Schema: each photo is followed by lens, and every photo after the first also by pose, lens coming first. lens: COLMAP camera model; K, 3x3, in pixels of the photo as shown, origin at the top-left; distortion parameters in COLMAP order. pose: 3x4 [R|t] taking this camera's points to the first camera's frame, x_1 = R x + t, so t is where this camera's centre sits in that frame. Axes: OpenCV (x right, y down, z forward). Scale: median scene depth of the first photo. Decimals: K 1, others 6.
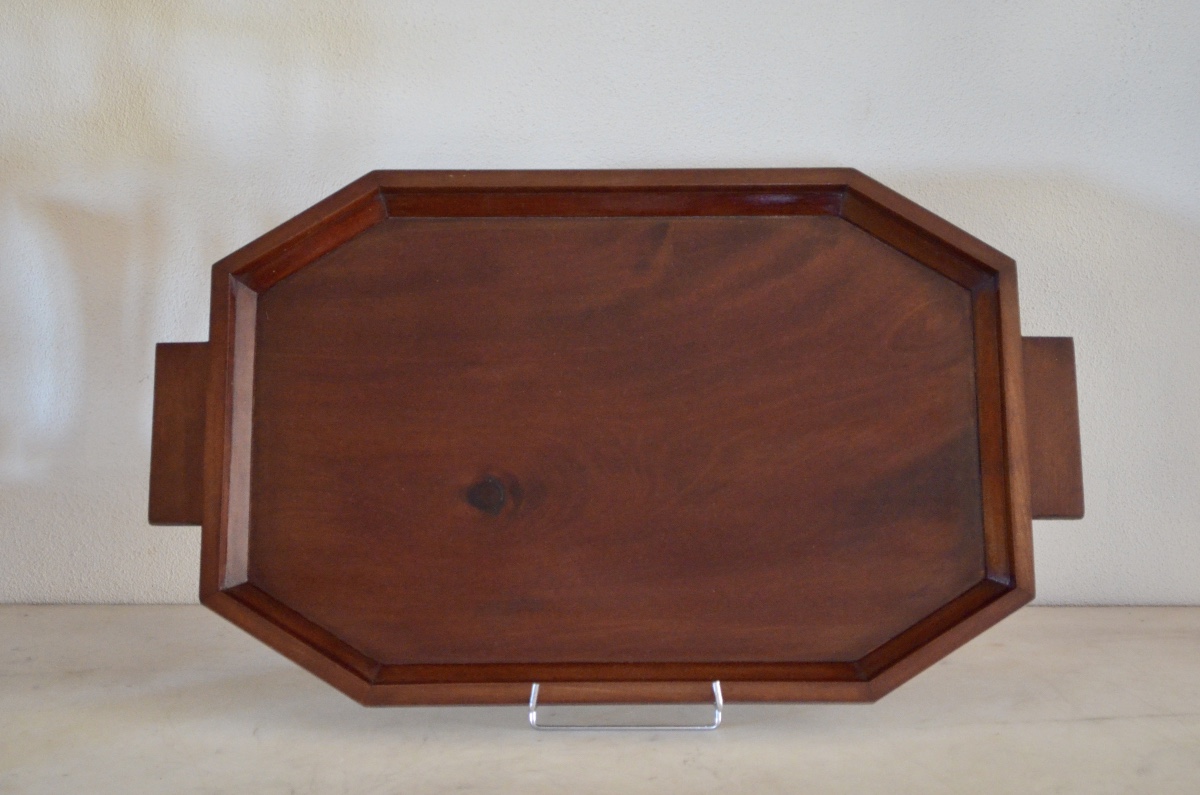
lens RADIAL K [[2644.6, 0, 600.0], [0, 2644.6, 397.5], [0, 0, 1]] dist [0.026677, 0.125400]
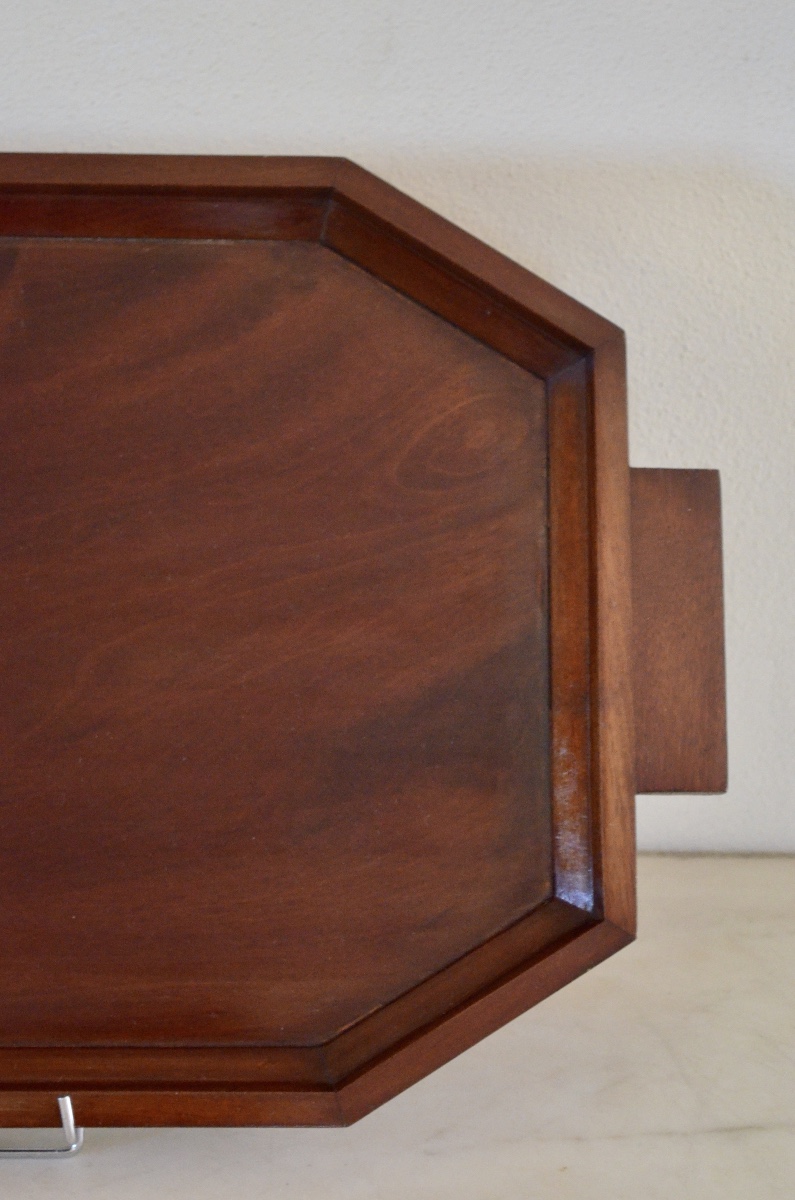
lens RADIAL K [[2644.6, 0, 397.5], [0, 2644.6, 600.0], [0, 0, 1]] dist [0.026677, 0.125400]
pose [[0.998956, 0.012554, 0.043934, 0.084777], [-0.018052, 0.991726, 0.127094, -0.066162], [-0.041975, -0.127755, 0.990917, 0.434596]]
